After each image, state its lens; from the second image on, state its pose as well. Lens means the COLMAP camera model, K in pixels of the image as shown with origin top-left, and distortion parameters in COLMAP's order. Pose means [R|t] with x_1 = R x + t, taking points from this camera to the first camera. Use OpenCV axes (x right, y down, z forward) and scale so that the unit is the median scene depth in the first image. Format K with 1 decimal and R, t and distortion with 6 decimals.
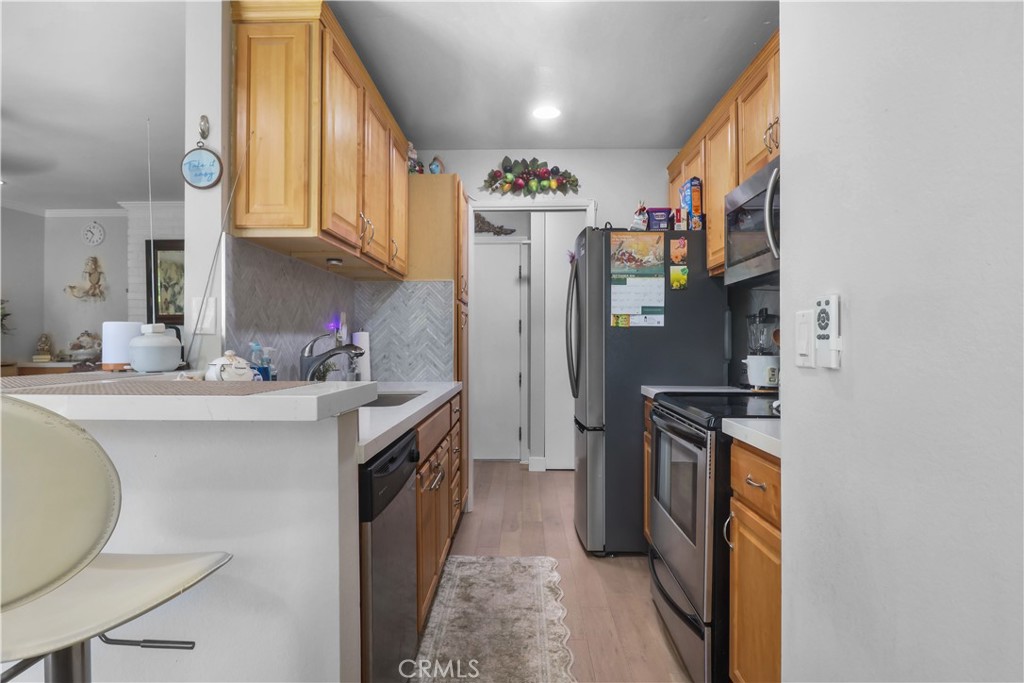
lens RADIAL K [[564.6, 0, 512.0], [0, 564.6, 341.5], [0, 0, 1]] dist [0.022480, -0.021513]
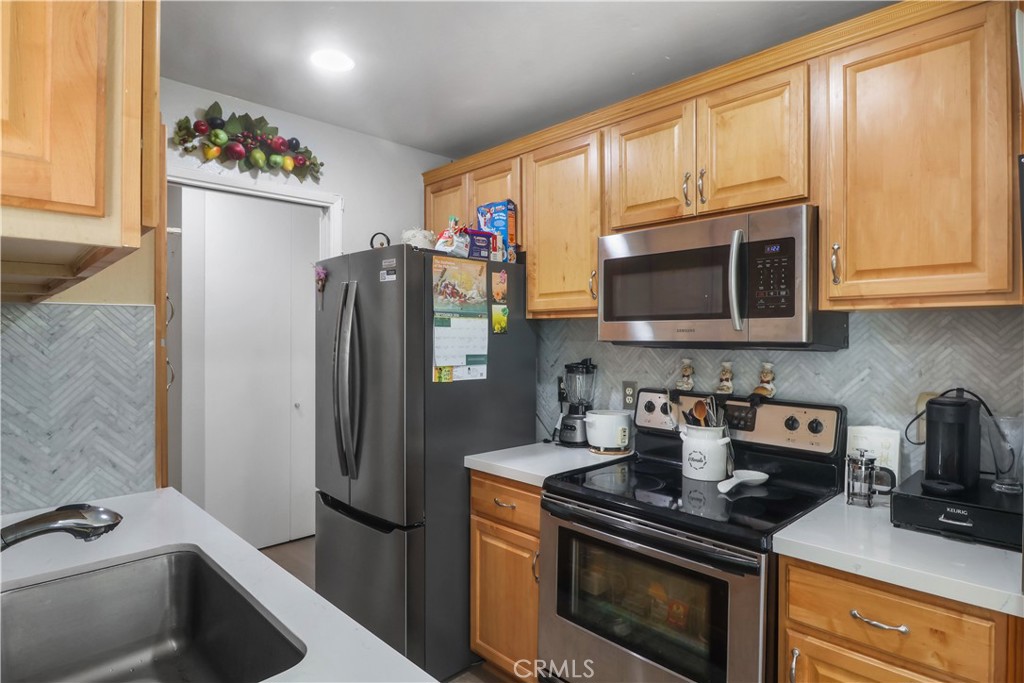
lens RADIAL K [[564.6, 0, 512.0], [0, 564.6, 341.5], [0, 0, 1]] dist [0.022480, -0.021513]
pose [[0.707539, -0.005201, 0.706655, -0.273922], [-0.002997, 0.999942, 0.010360, -0.088486], [-0.706668, -0.009448, 0.707483, 0.403431]]
